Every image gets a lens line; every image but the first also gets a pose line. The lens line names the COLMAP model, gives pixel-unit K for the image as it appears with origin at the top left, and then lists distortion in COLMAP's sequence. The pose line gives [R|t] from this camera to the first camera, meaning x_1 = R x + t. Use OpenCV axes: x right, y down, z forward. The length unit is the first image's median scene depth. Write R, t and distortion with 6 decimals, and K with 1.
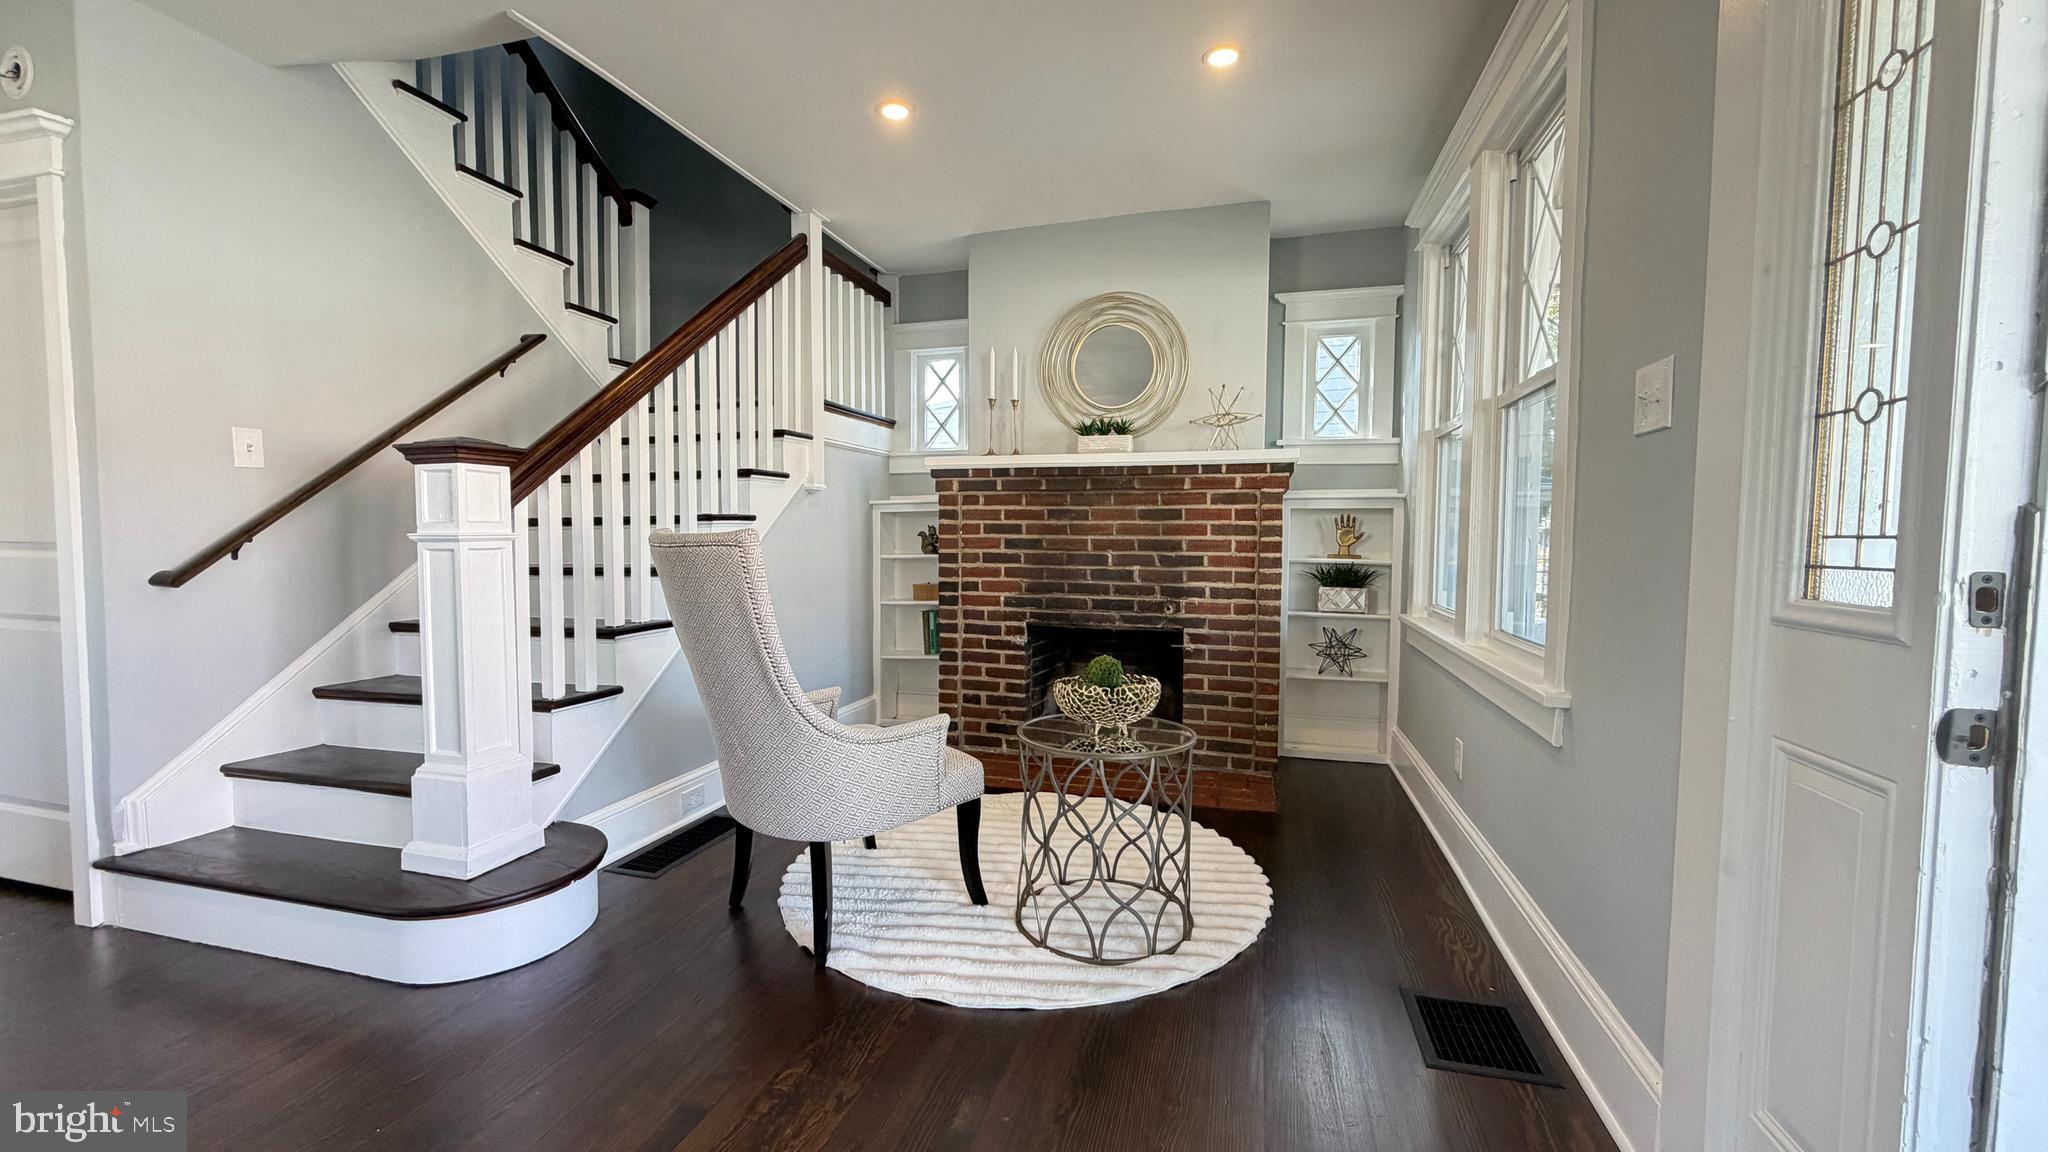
lens RADIAL K [[816.1, 0, 1017.9], [0, 816.1, 577.7], [0, 0, 1]] dist [0.002117, -0.000347]
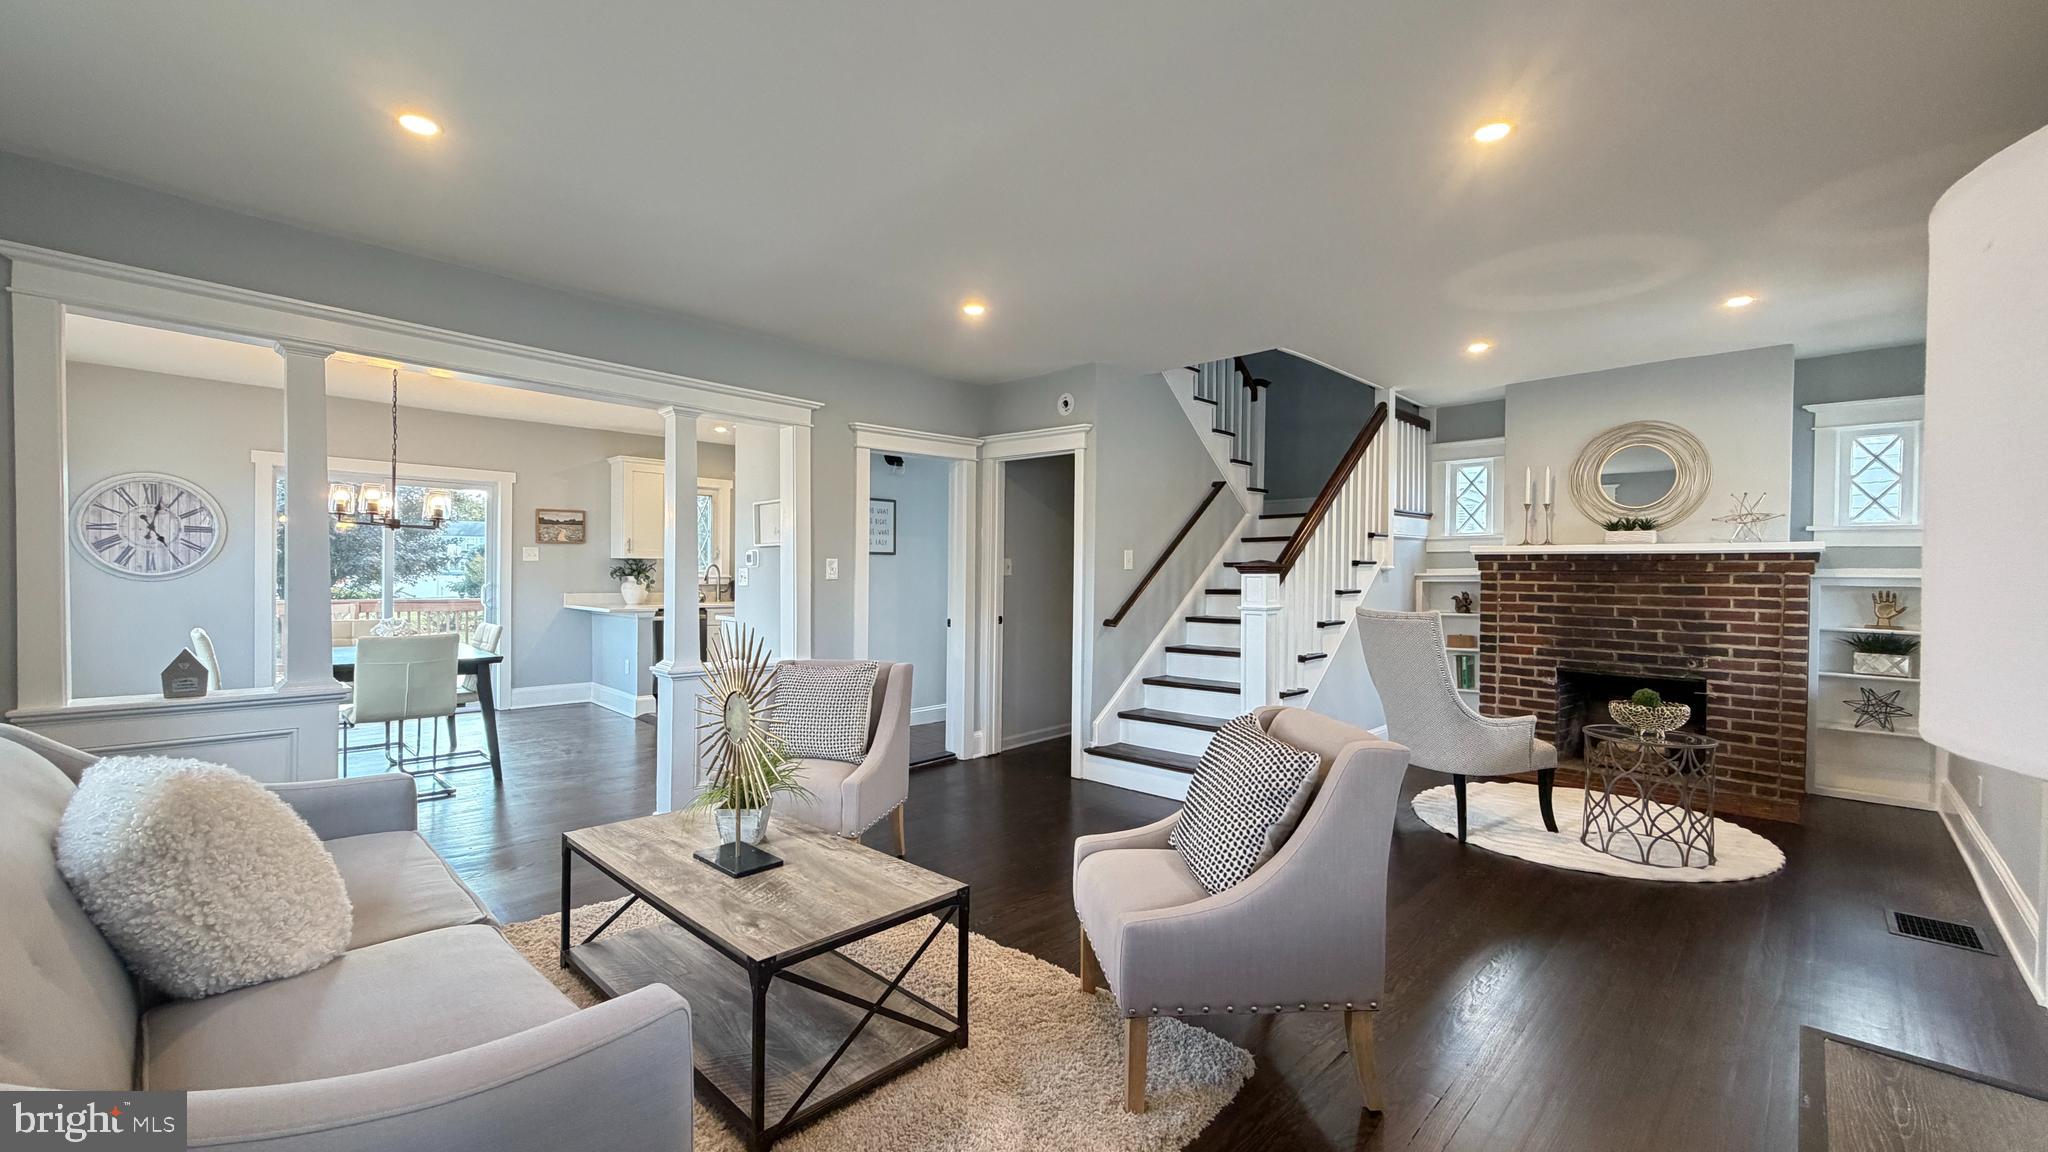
lens RADIAL K [[816.1, 0, 1017.9], [0, 816.1, 577.7], [0, 0, 1]] dist [0.002117, -0.000347]
pose [[0.879142, 0.006332, -0.476518, -0.134591], [-0.028438, 0.998827, -0.039193, -0.016471], [0.475711, 0.048008, 0.878291, -0.636401]]
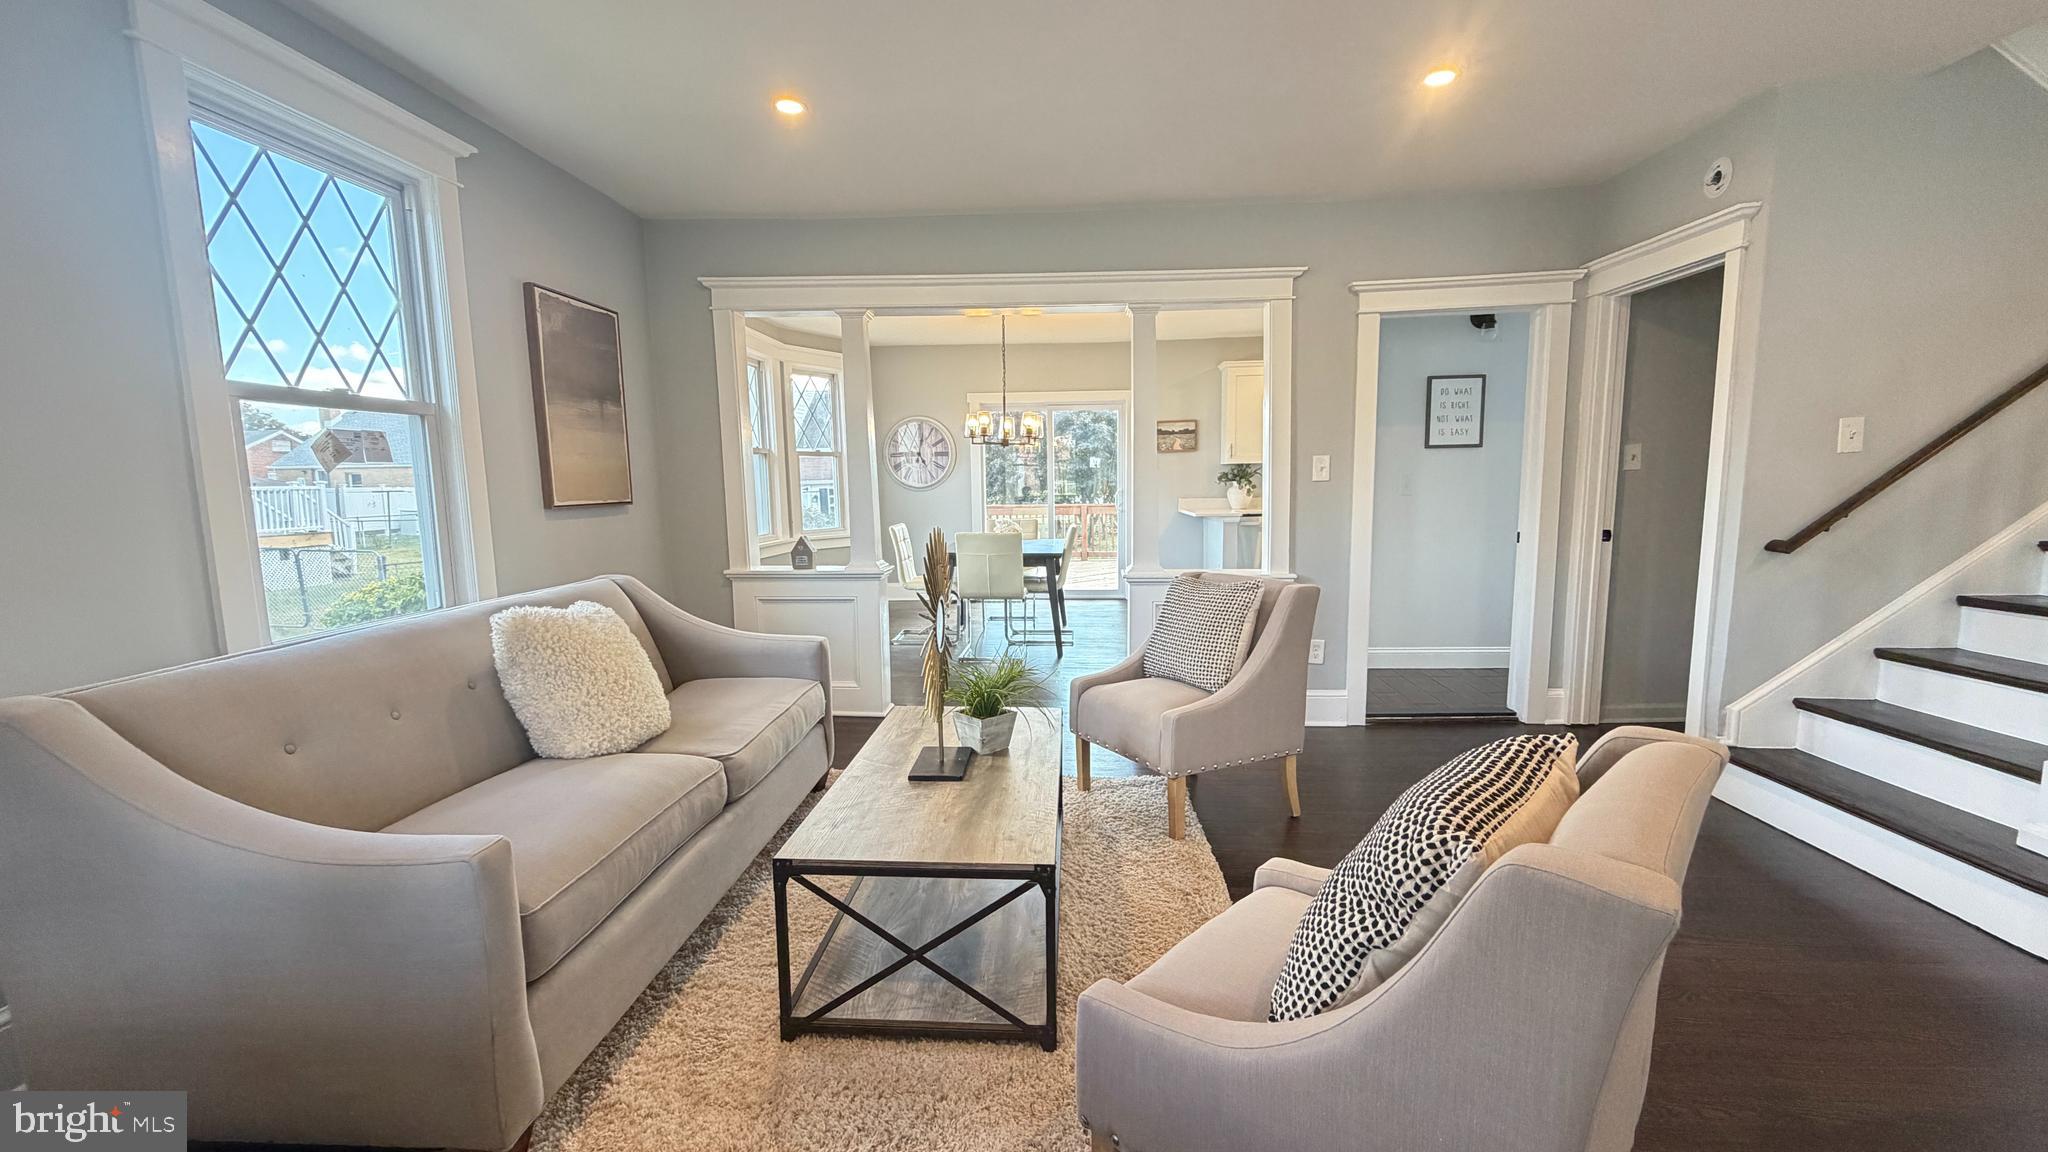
lens RADIAL K [[816.1, 0, 1017.9], [0, 816.1, 577.7], [0, 0, 1]] dist [0.002117, -0.000347]
pose [[0.197598, 0.108524, -0.974257, -0.015493], [-0.030896, 0.994049, 0.104462, -0.028579], [0.979796, 0.009459, 0.199775, -0.258927]]
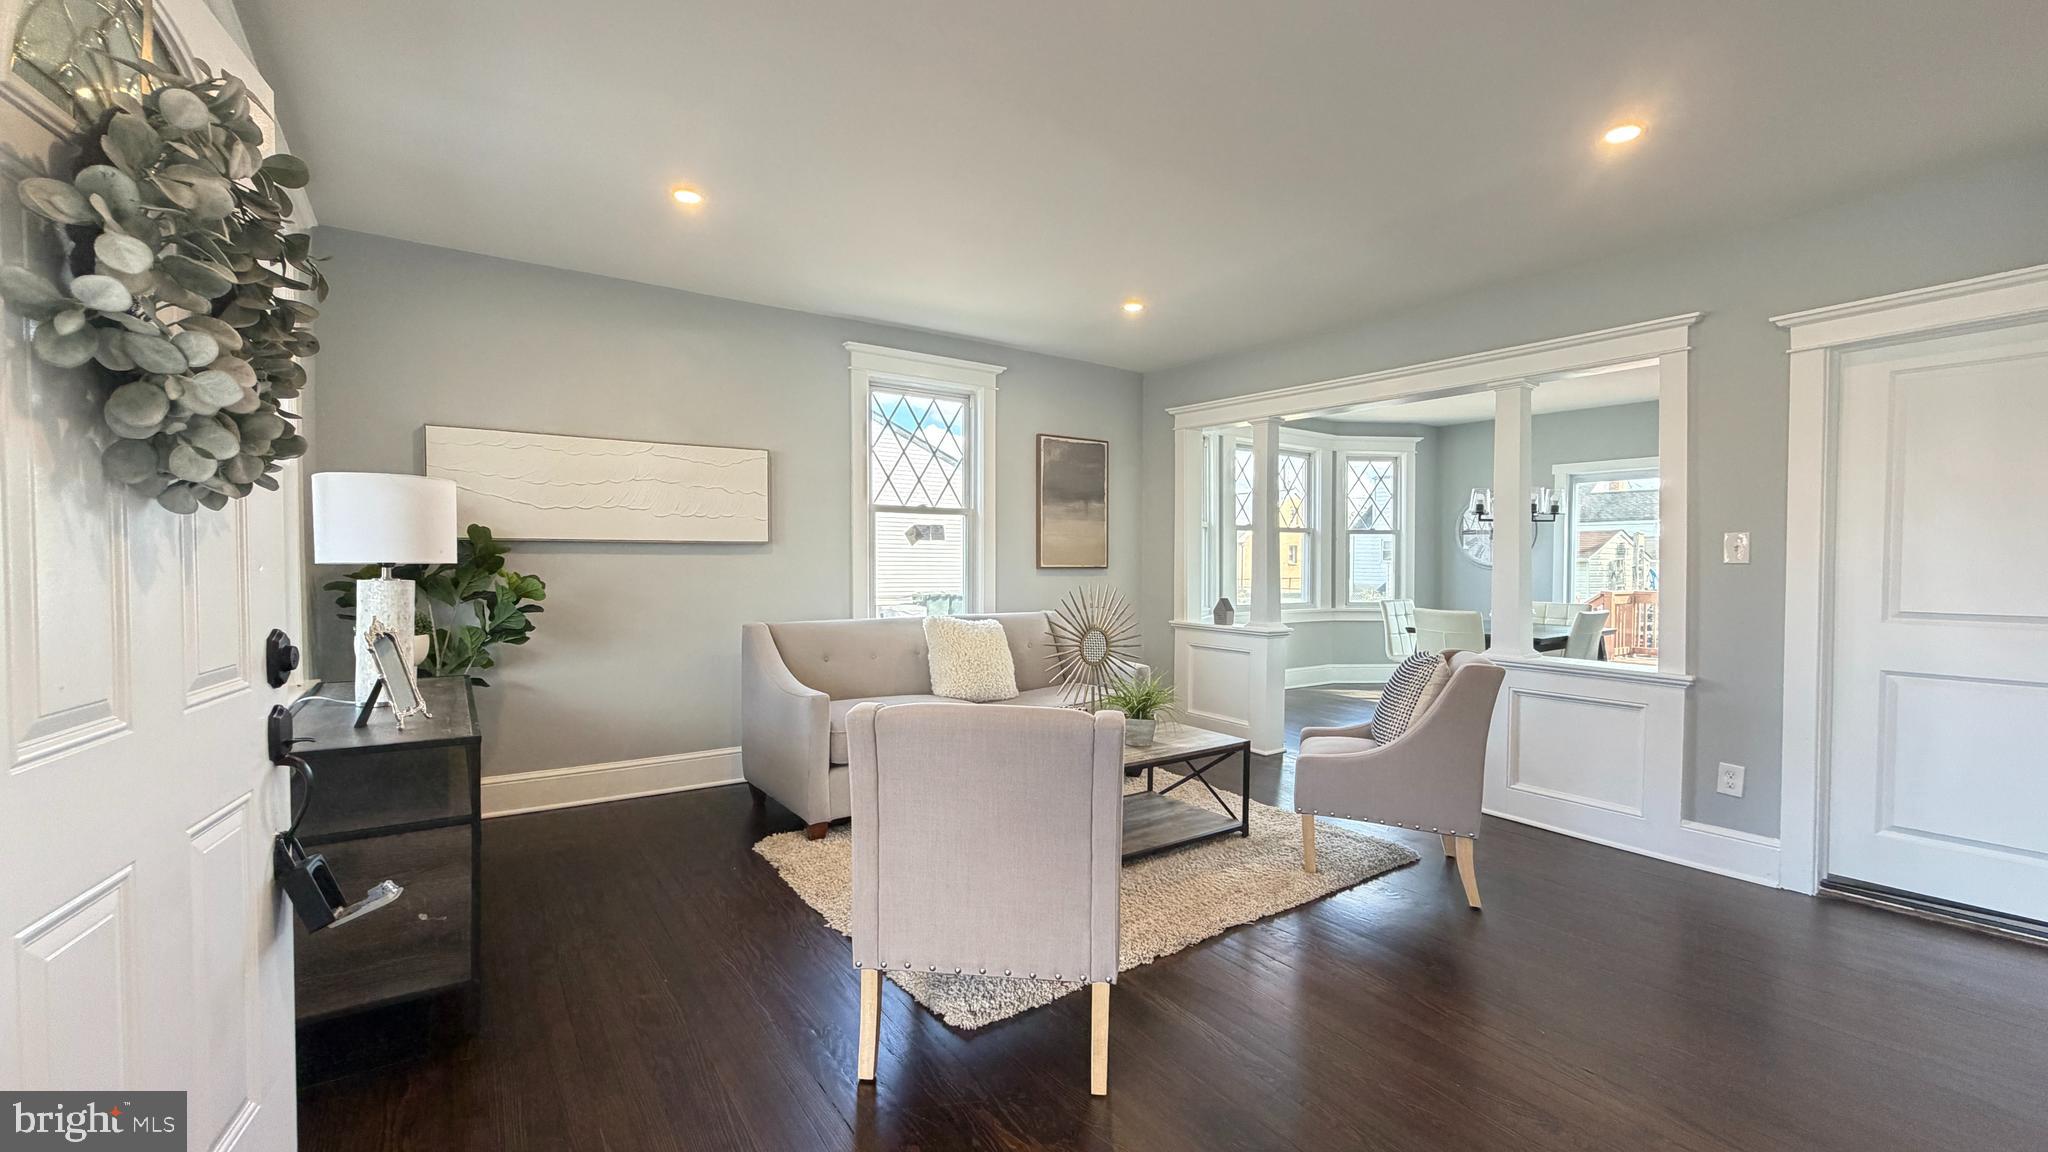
lens RADIAL K [[816.1, 0, 1017.9], [0, 816.1, 577.7], [0, 0, 1]] dist [0.002117, -0.000347]
pose [[-0.633516, 0.007621, -0.773692, 0.148948], [-0.046461, 0.997772, 0.047872, -0.046284], [0.772334, 0.066274, -0.631750, 0.305365]]
